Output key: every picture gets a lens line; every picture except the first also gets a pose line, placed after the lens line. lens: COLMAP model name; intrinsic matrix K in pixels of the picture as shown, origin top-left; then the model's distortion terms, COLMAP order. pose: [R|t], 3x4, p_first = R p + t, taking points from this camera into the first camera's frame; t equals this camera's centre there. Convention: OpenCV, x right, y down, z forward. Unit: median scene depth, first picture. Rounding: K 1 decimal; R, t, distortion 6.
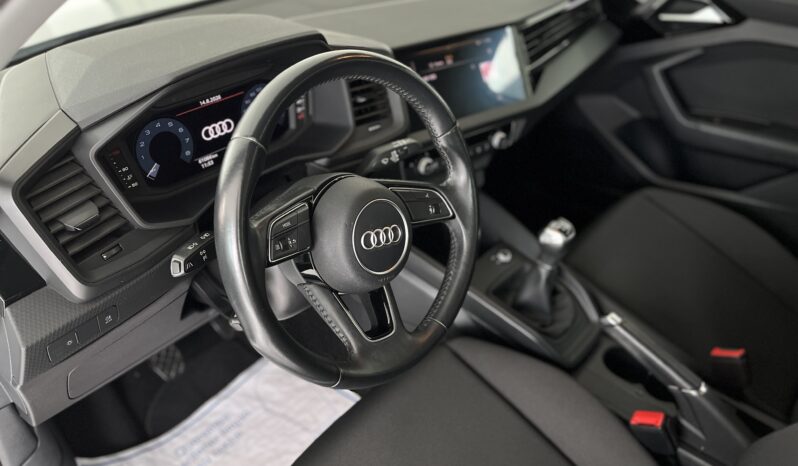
lens RADIAL K [[594.3, 0, 395.9], [0, 594.3, 232.4], [0, 0, 1]] dist [0.004750, -0.009473]
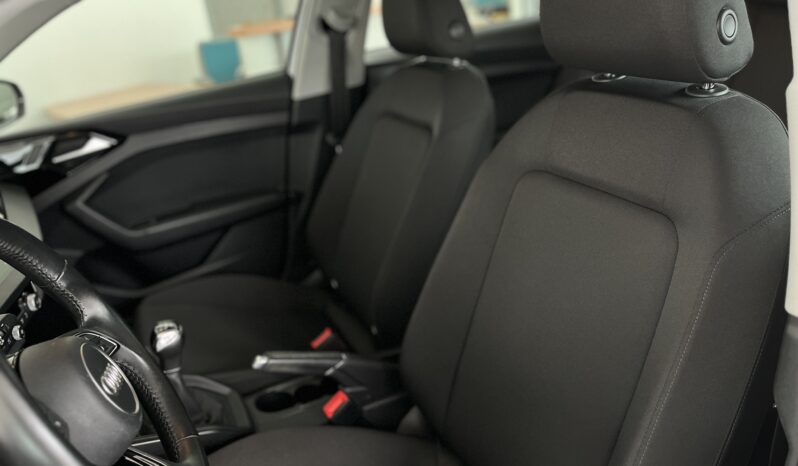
lens RADIAL K [[594.3, 0, 395.9], [0, 594.3, 232.4], [0, 0, 1]] dist [0.004750, -0.009473]
pose [[0.398824, -0.384606, 0.832477, -0.239753], [0.589347, 0.803002, 0.088643, 0.001405], [-0.702573, 0.455264, 0.546923, 0.064823]]
